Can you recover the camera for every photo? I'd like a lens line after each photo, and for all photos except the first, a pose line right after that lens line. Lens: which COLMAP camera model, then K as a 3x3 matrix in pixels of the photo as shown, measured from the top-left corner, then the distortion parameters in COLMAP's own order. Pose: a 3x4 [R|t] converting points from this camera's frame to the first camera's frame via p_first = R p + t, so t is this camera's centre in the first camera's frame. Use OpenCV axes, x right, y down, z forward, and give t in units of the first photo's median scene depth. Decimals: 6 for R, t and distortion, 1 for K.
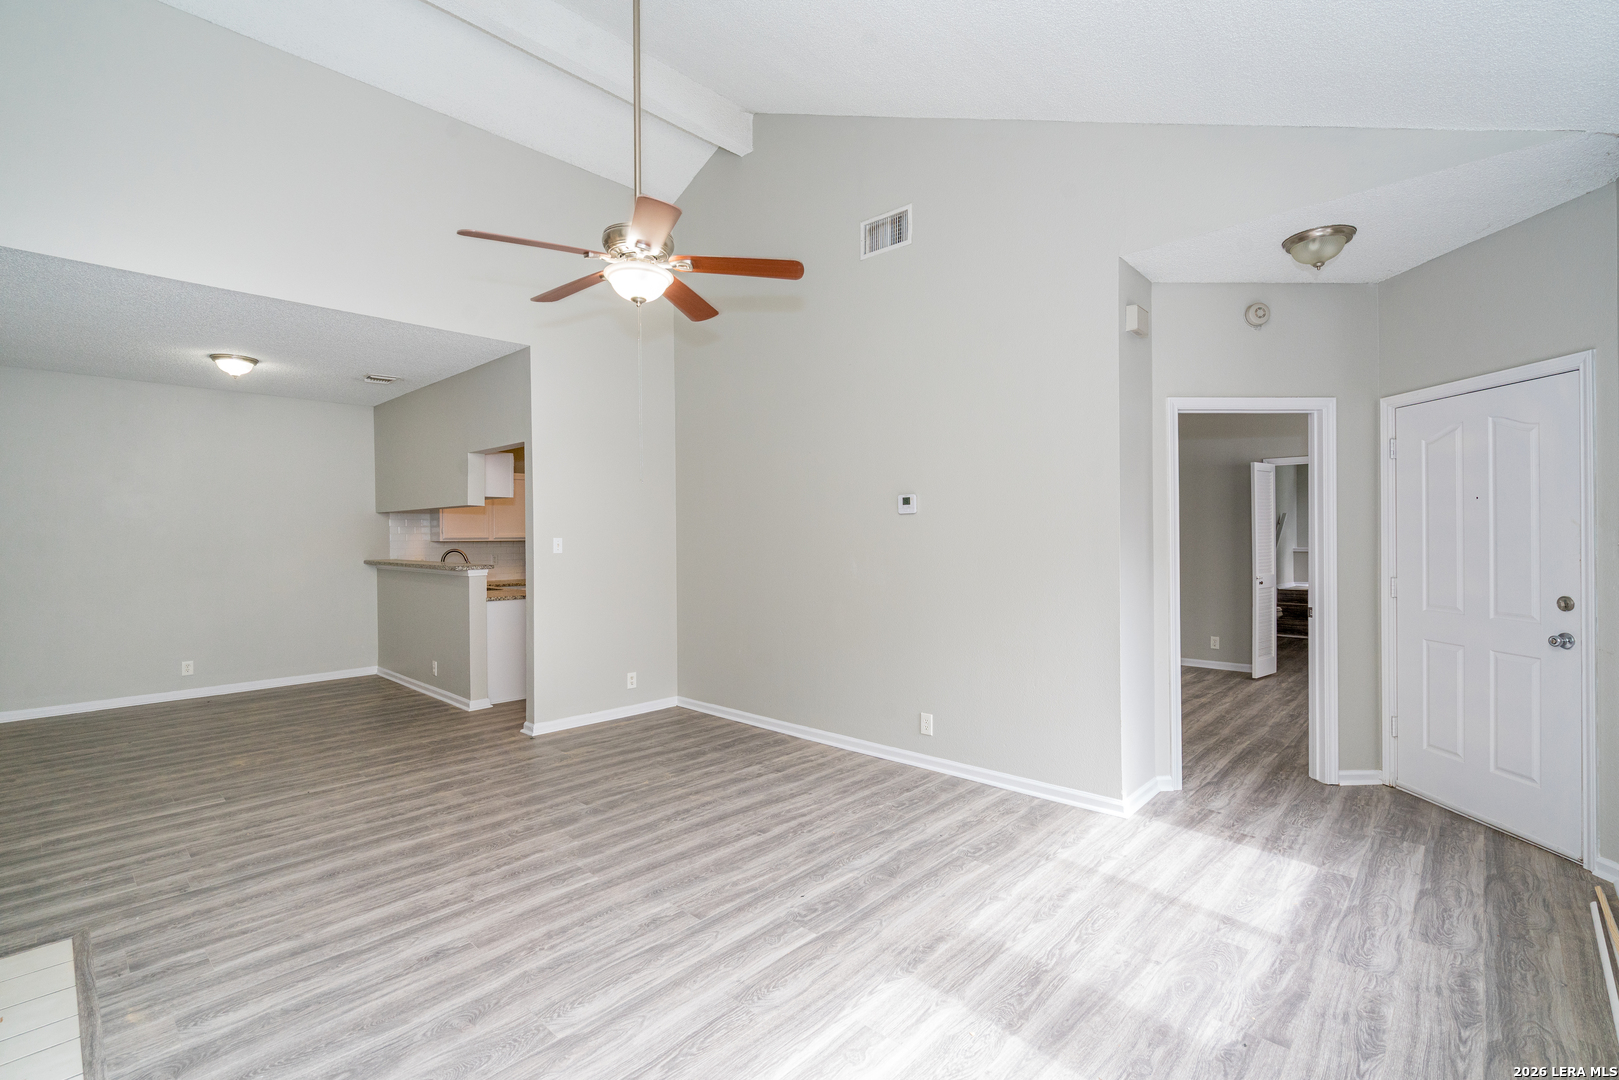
lens RADIAL K [[707.4, 0, 809.5], [0, 707.4, 540.0], [0, 0, 1]] dist [-0.006394, 0.000567]
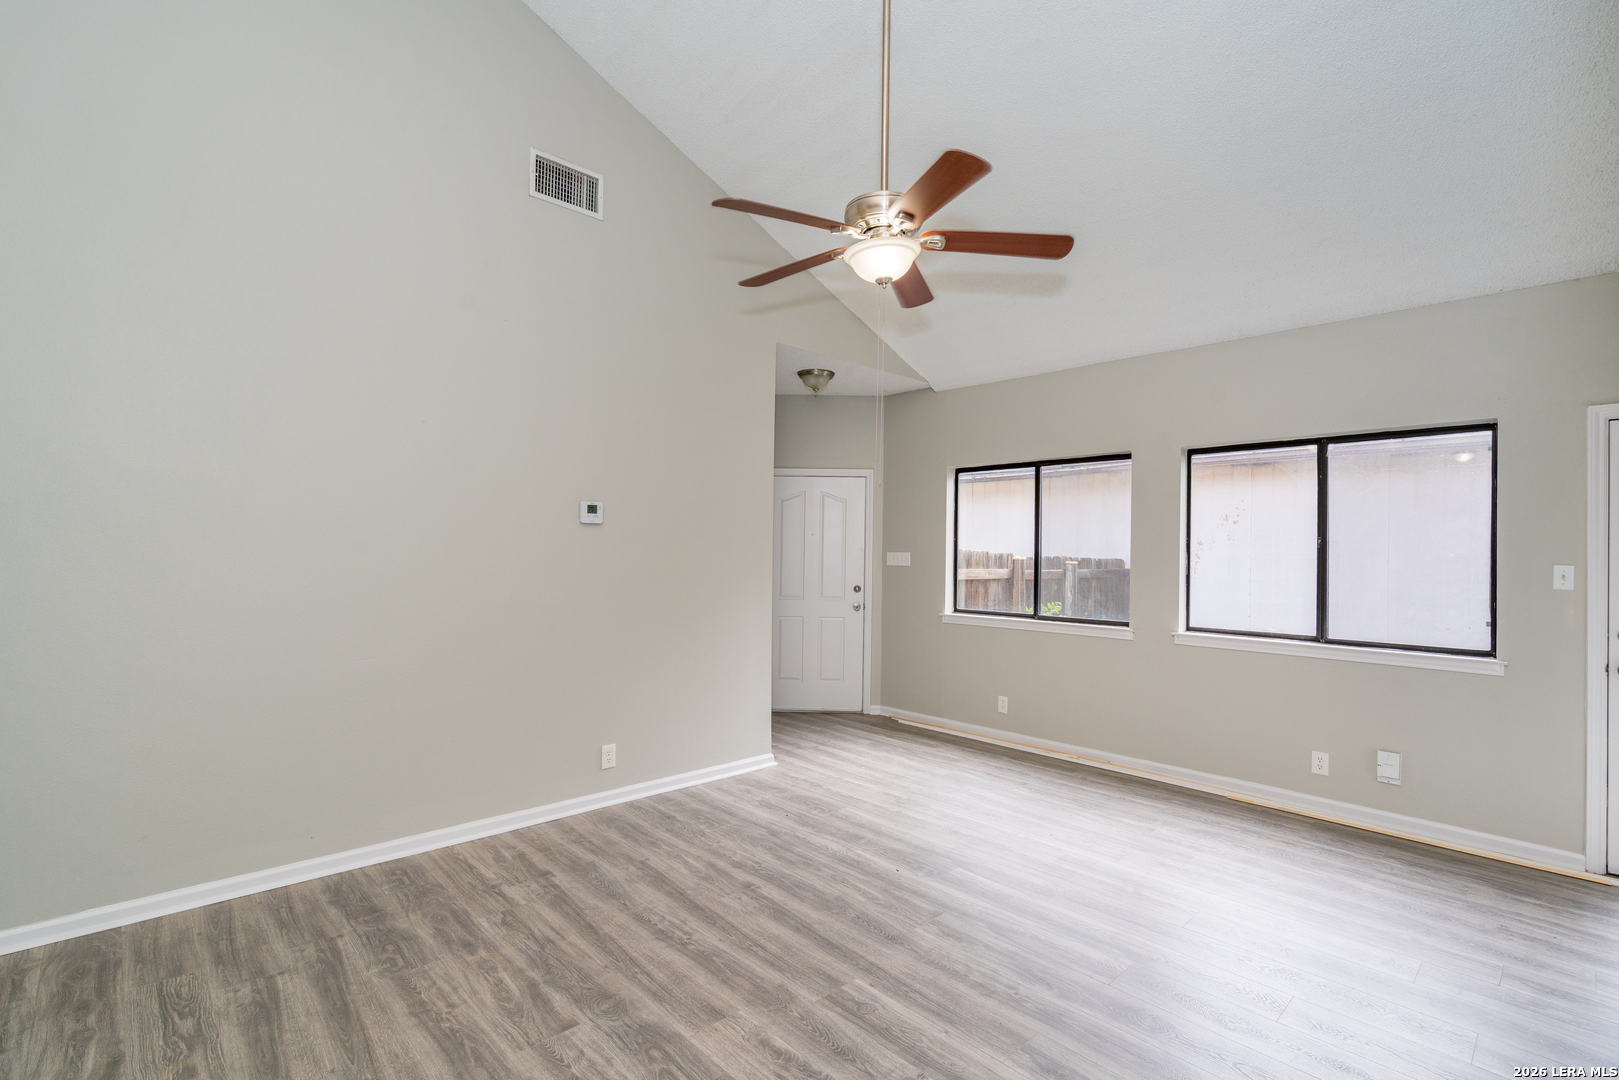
lens RADIAL K [[744.7, 0, 814.5], [0, 744.7, 540.6], [0, 0, 1]] dist [-0.002271, 0.002130]
pose [[0.074308, 0.024854, 0.996926, -0.995417], [-0.008365, 0.999670, -0.024298, 0.004943], [-0.997200, -0.006534, 0.074491, 0.853607]]
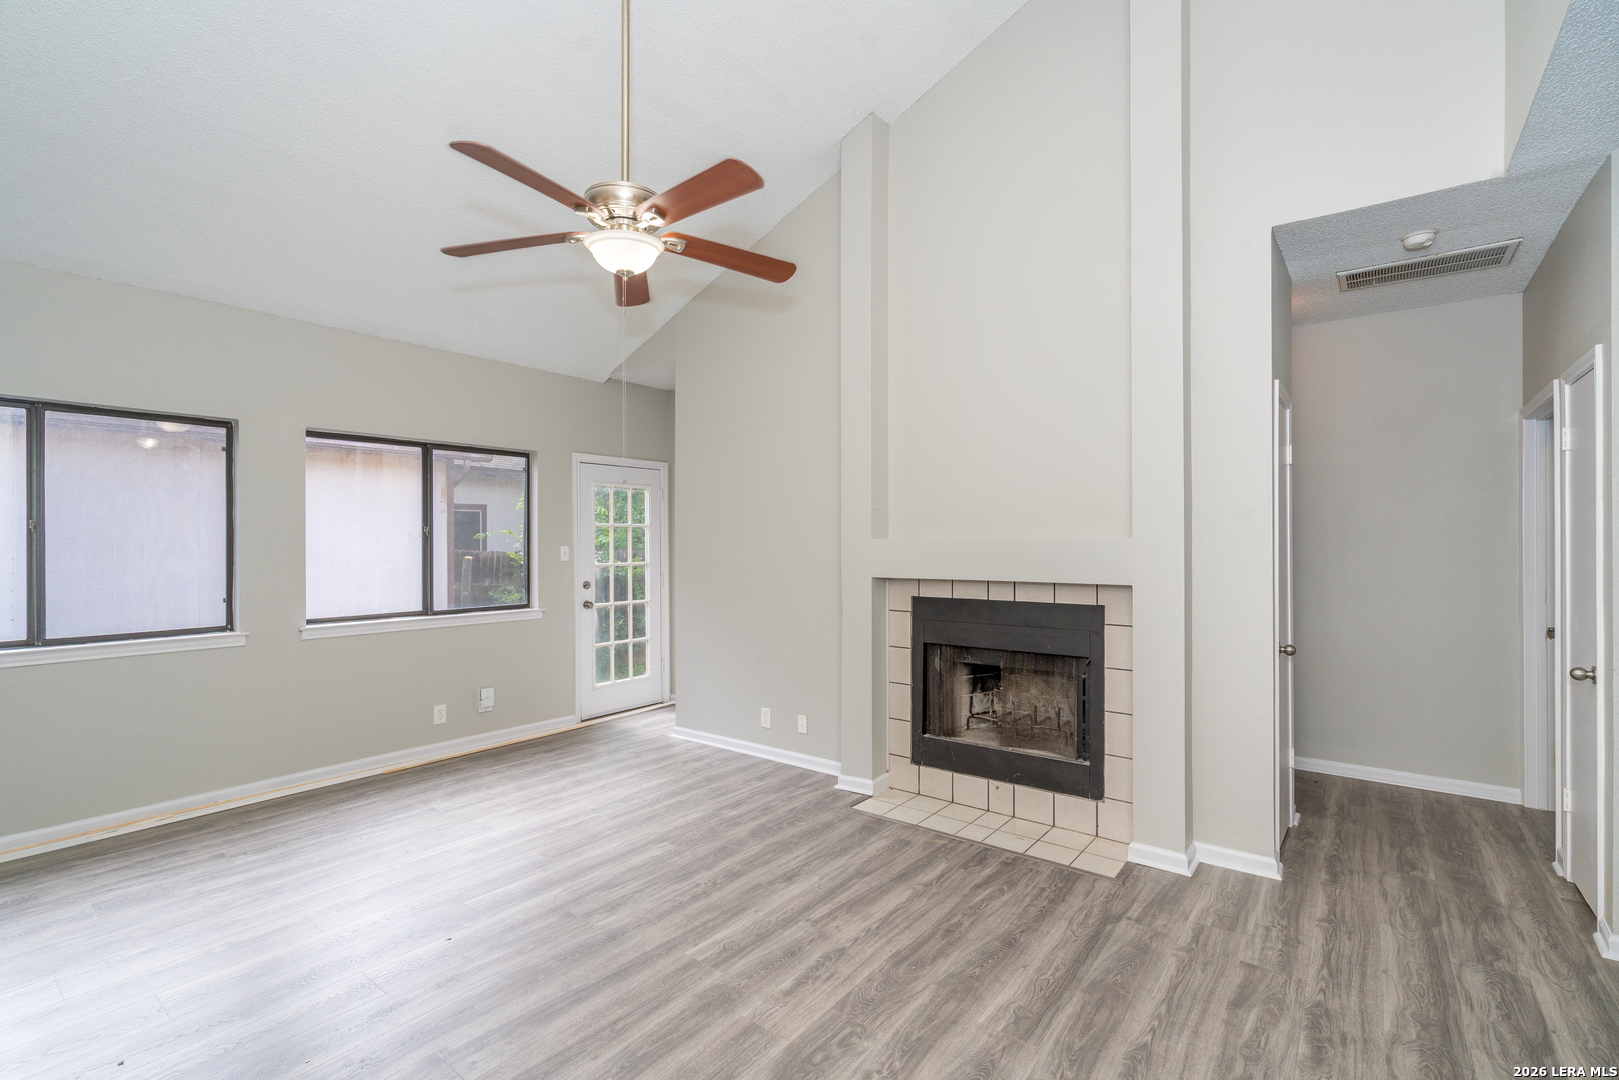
lens RADIAL K [[744.7, 0, 814.5], [0, 744.7, 540.6], [0, 0, 1]] dist [-0.002271, 0.002130]
pose [[-0.996105, 0.011385, -0.087441, -0.328704], [0.010839, 0.999919, 0.006716, -0.012091], [0.087510, 0.005742, -0.996147, 1.632354]]
